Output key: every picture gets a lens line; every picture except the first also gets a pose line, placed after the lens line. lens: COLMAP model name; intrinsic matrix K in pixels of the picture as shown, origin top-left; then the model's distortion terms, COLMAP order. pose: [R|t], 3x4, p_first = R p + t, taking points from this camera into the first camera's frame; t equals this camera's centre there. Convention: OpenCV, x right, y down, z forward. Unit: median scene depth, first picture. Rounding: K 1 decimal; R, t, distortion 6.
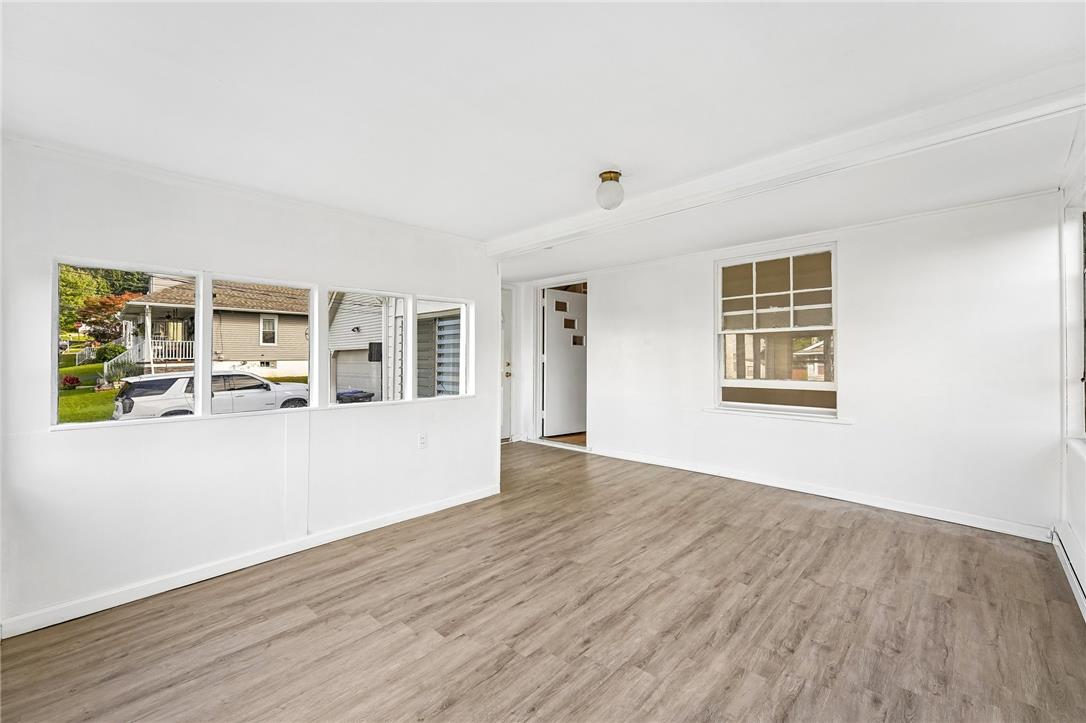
lens RADIAL K [[447.6, 0, 538.8], [0, 447.6, 353.5], [0, 0, 1]] dist [0.002019, -0.000153]
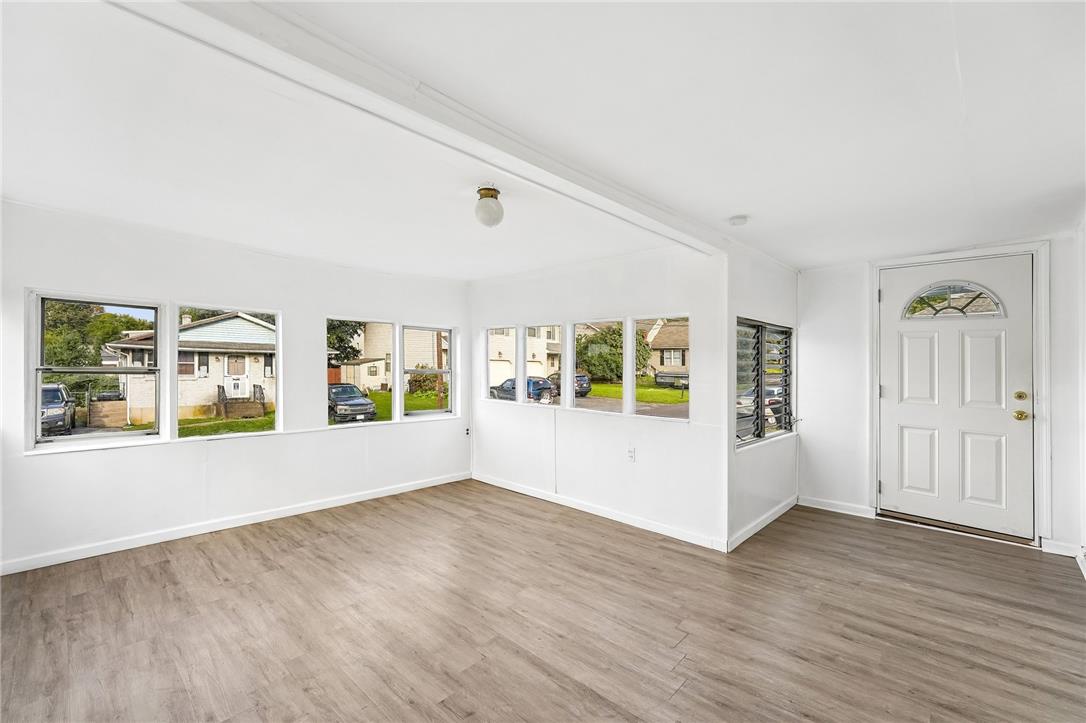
lens RADIAL K [[447.6, 0, 539.0], [0, 447.6, 361.0], [0, 0, 1]] dist [0.002019, -0.000153]
pose [[0.028217, 0.000132, -0.999602, 1.020731], [-0.007310, 0.999973, -0.000074, -0.029713], [0.999575, 0.007309, 0.028217, 0.972329]]
